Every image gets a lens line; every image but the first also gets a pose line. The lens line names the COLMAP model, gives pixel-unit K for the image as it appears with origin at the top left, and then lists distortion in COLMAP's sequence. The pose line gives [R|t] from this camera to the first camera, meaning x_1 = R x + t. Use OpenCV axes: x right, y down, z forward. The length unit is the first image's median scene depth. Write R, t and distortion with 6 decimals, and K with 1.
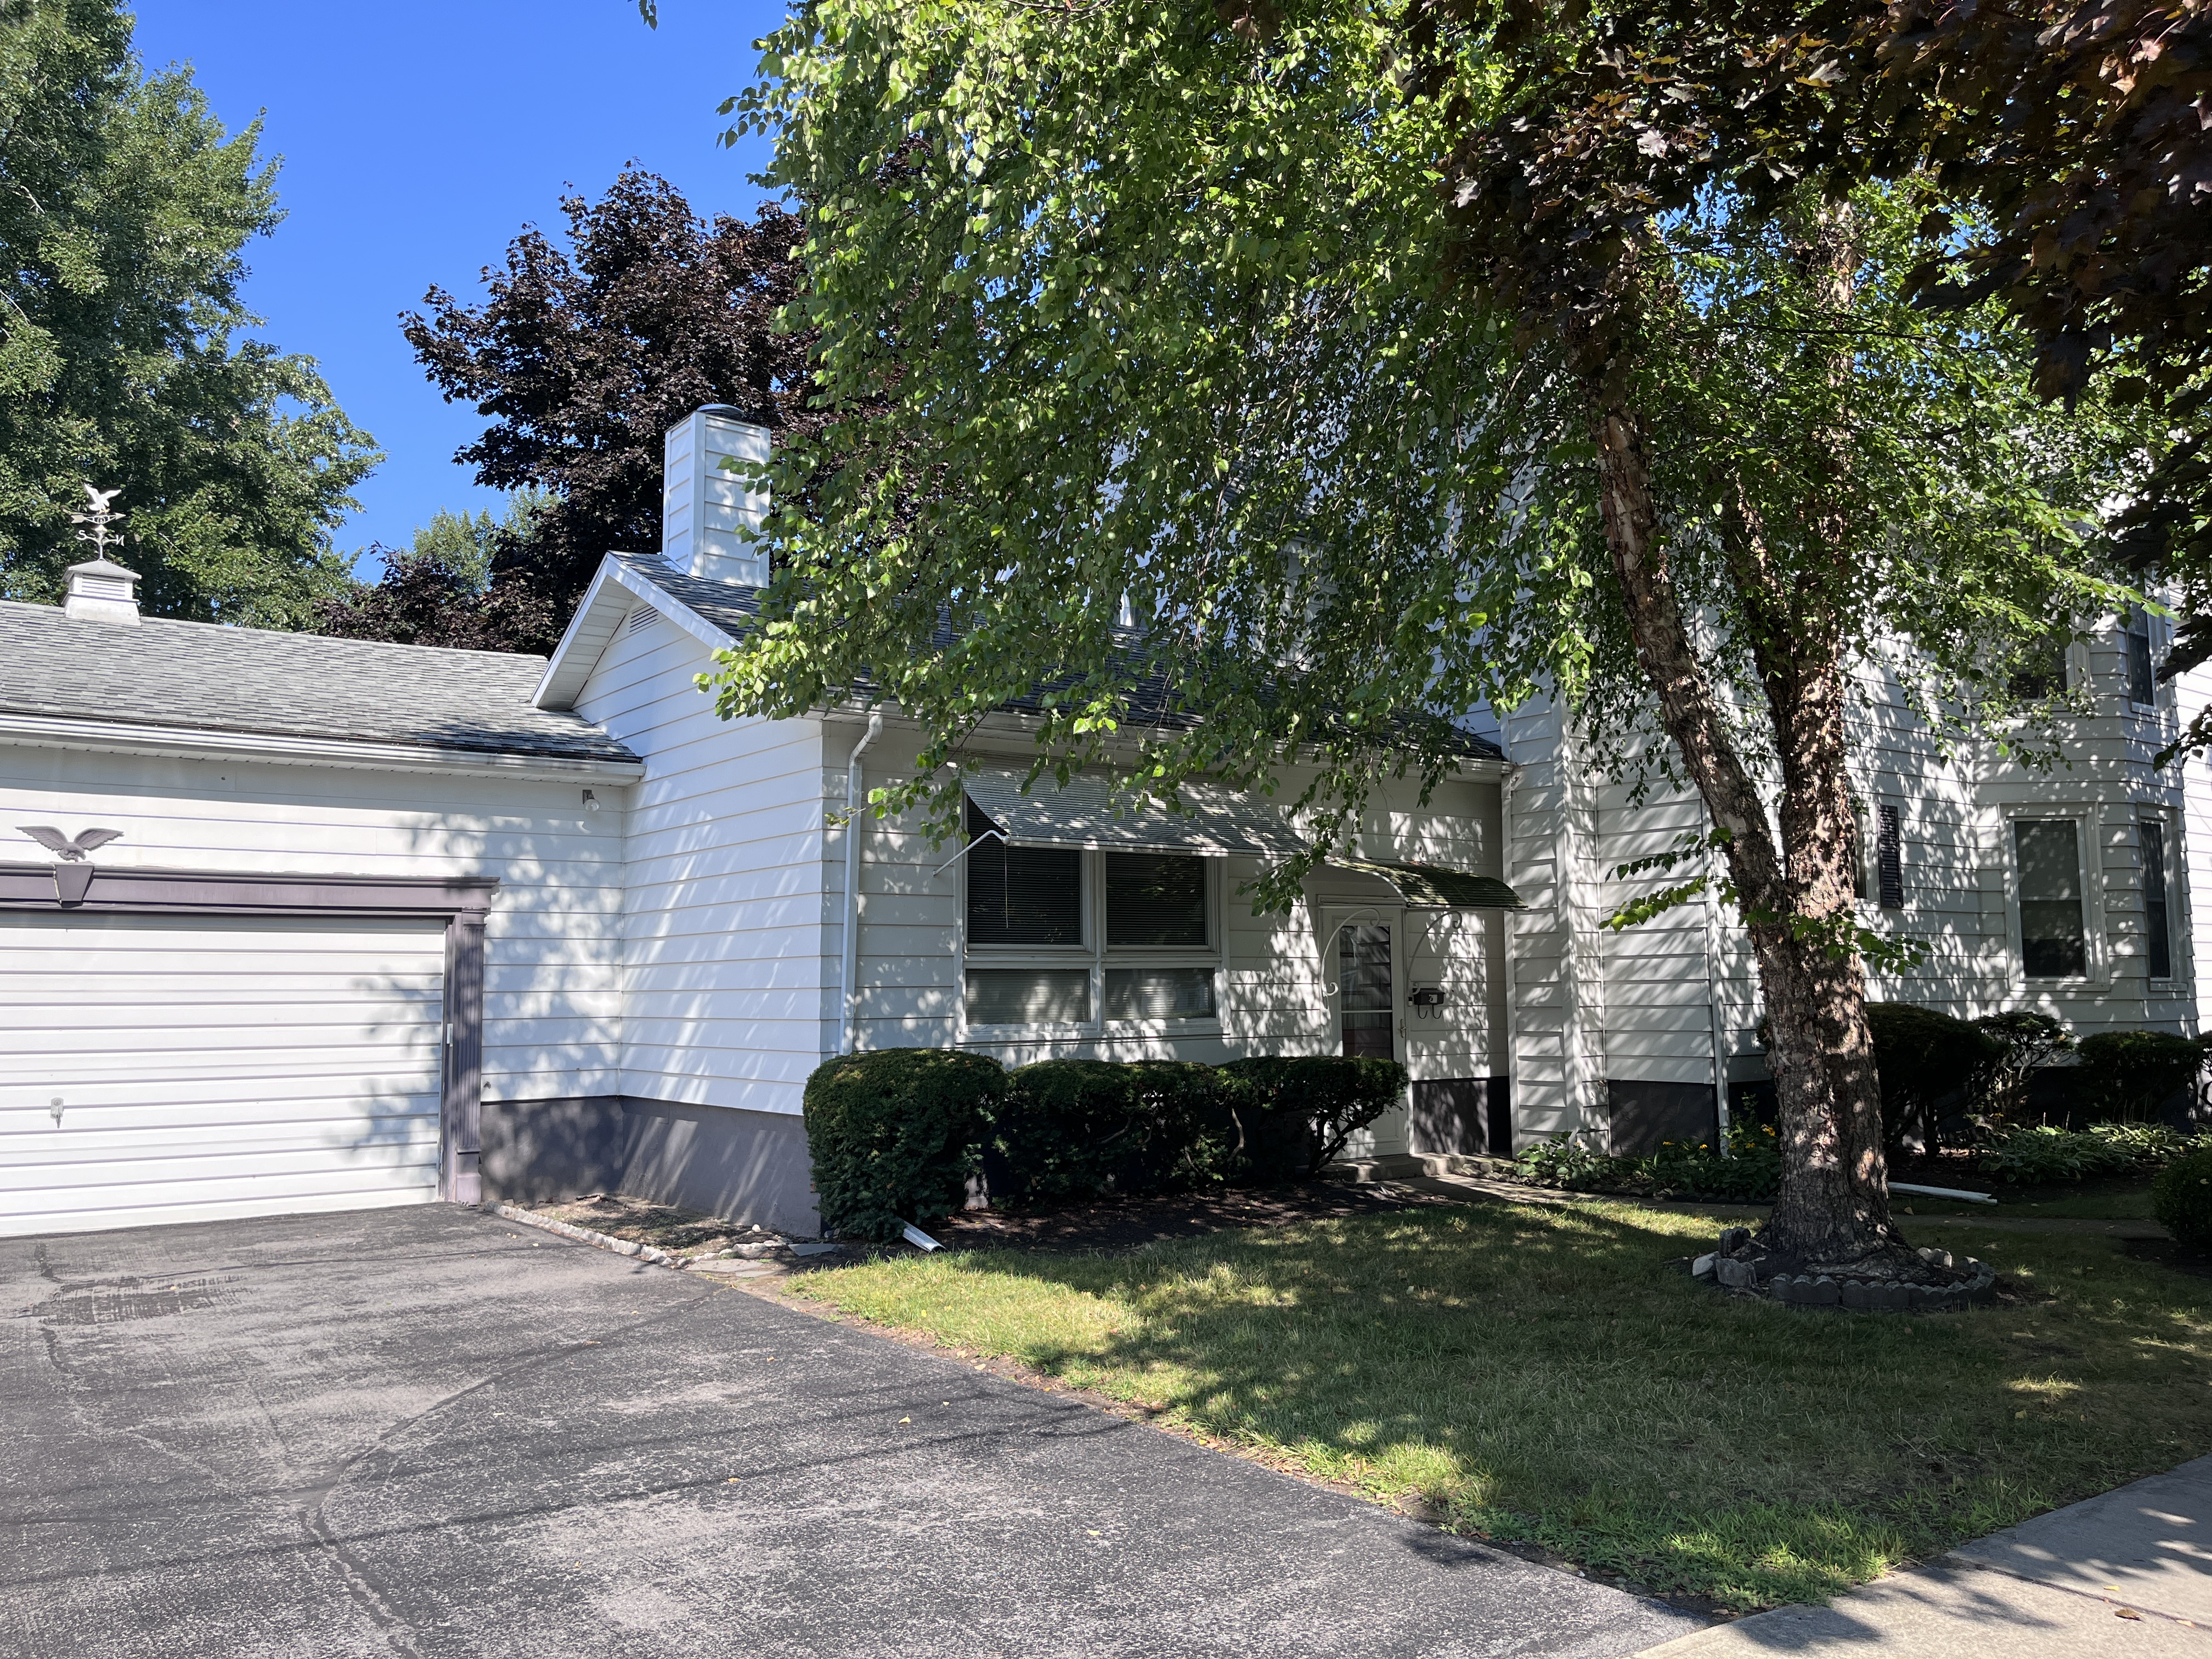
lens RADIAL K [[1683.2, 0, 1103.0], [0, 1683.2, 833.4], [0, 0, 1]] dist [0.012363, 0.007054]
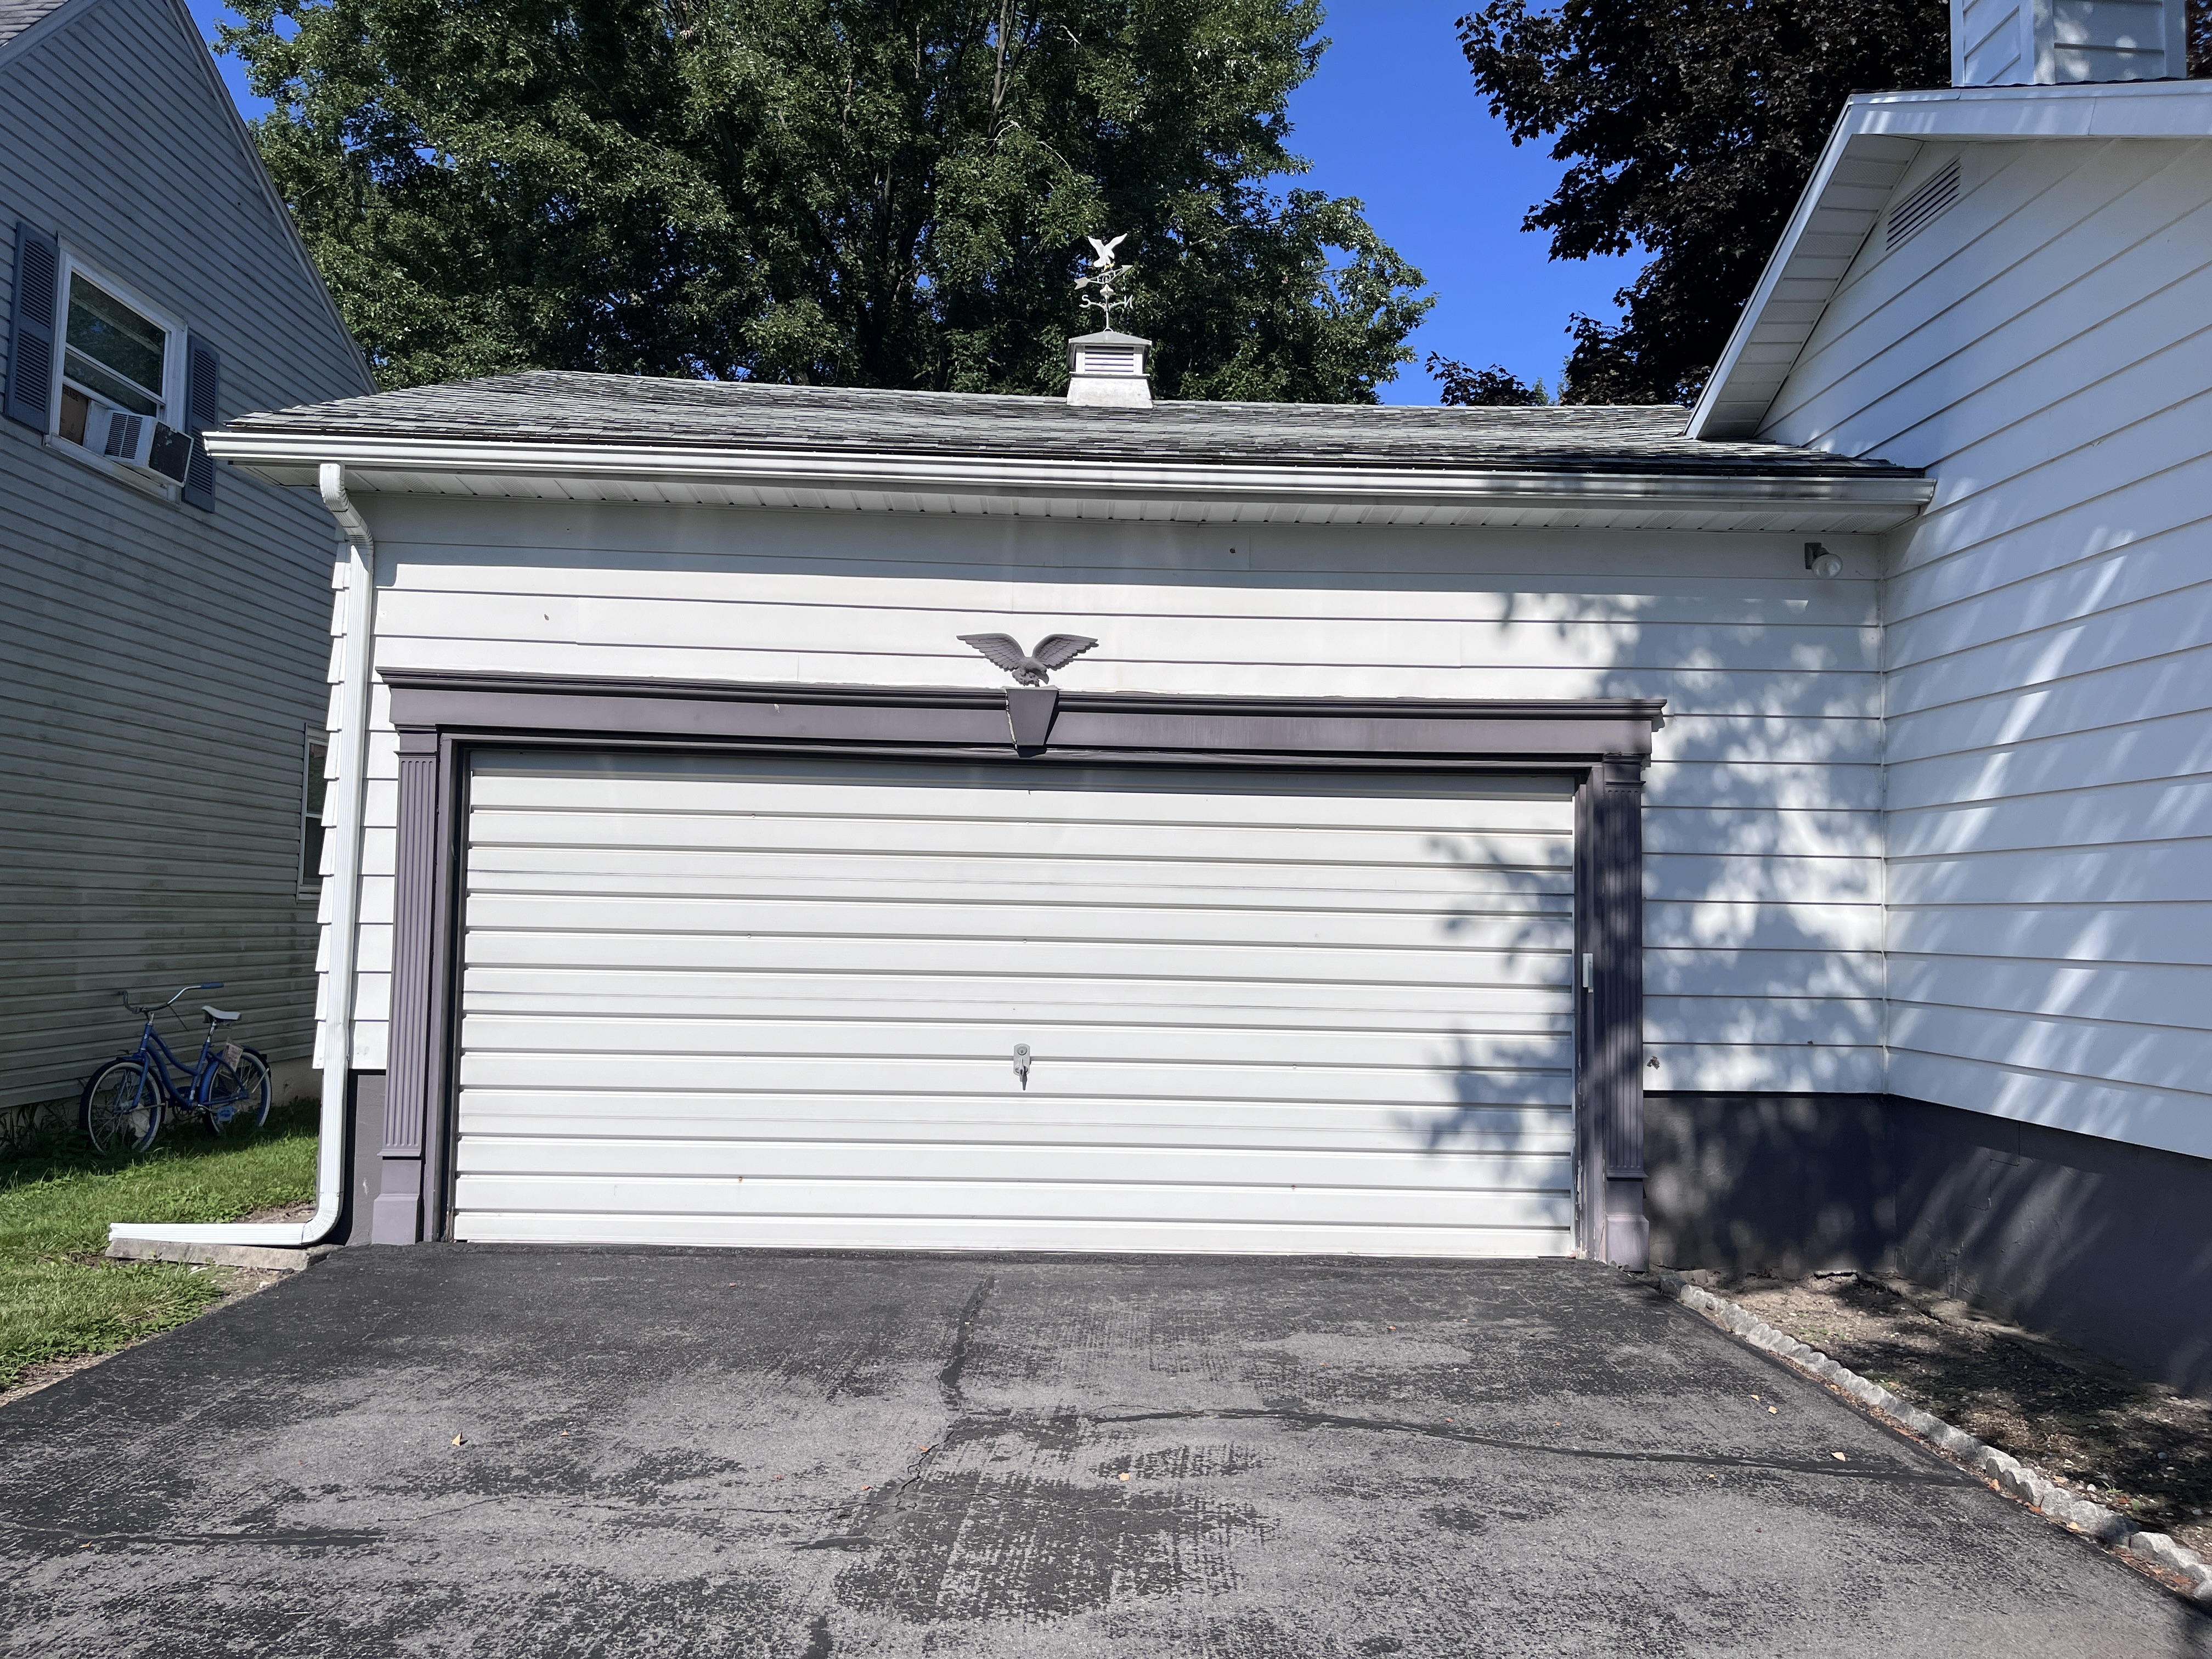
lens RADIAL K [[1683.2, 0, 1106.1], [0, 1683.2, 827.4], [0, 0, 1]] dist [0.012363, 0.007054]
pose [[0.827650, -0.006854, -0.561203, -0.188836], [0.029823, 0.999050, 0.031780, 0.044311], [0.560452, -0.043039, 0.827068, 0.408451]]
